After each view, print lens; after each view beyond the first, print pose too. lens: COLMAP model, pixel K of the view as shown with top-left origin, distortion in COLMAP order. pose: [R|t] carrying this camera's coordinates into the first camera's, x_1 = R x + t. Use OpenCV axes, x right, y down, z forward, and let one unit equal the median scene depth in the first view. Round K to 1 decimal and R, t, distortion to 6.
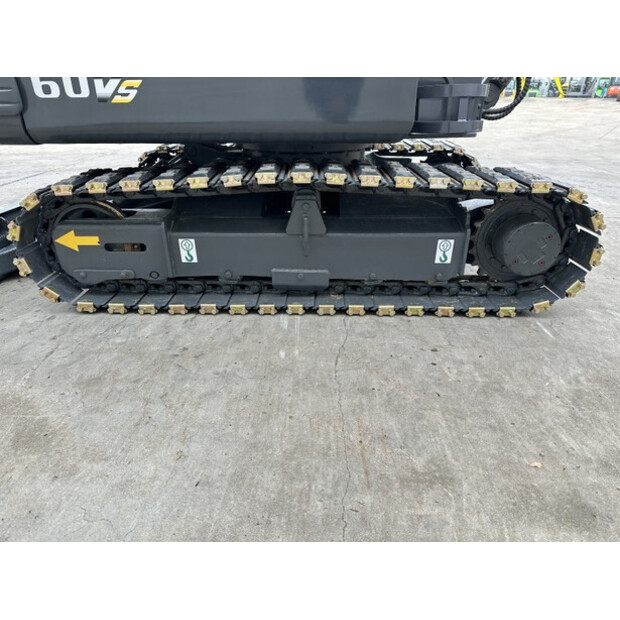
lens RADIAL K [[468.9, 0, 309.6], [0, 468.9, 316.9], [0, 0, 1]] dist [0.031116, 0.000906]
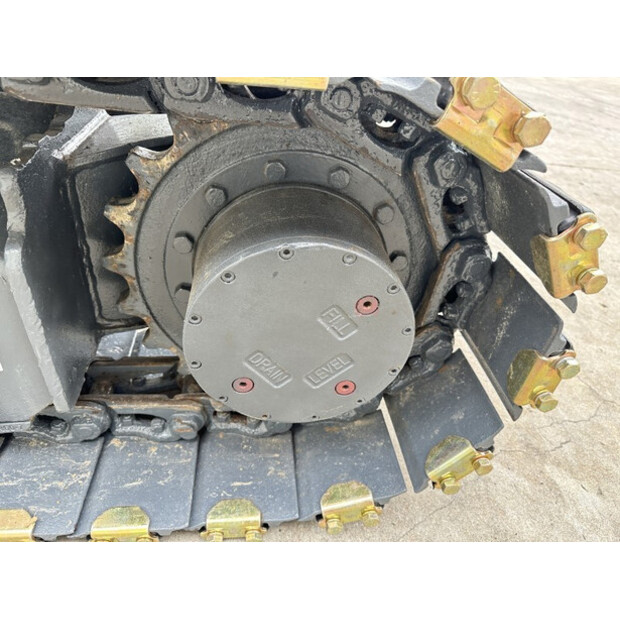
lens RADIAL K [[443.5, 0, 310.0], [0, 443.5, 310.0], [0, 0, 1]] dist [0.002863, -0.001099]
pose [[0.993125, 0.015363, 0.116045, 0.442059], [-0.035300, 0.984507, 0.171756, -0.196261], [-0.111608, -0.174672, 0.978281, 0.771605]]
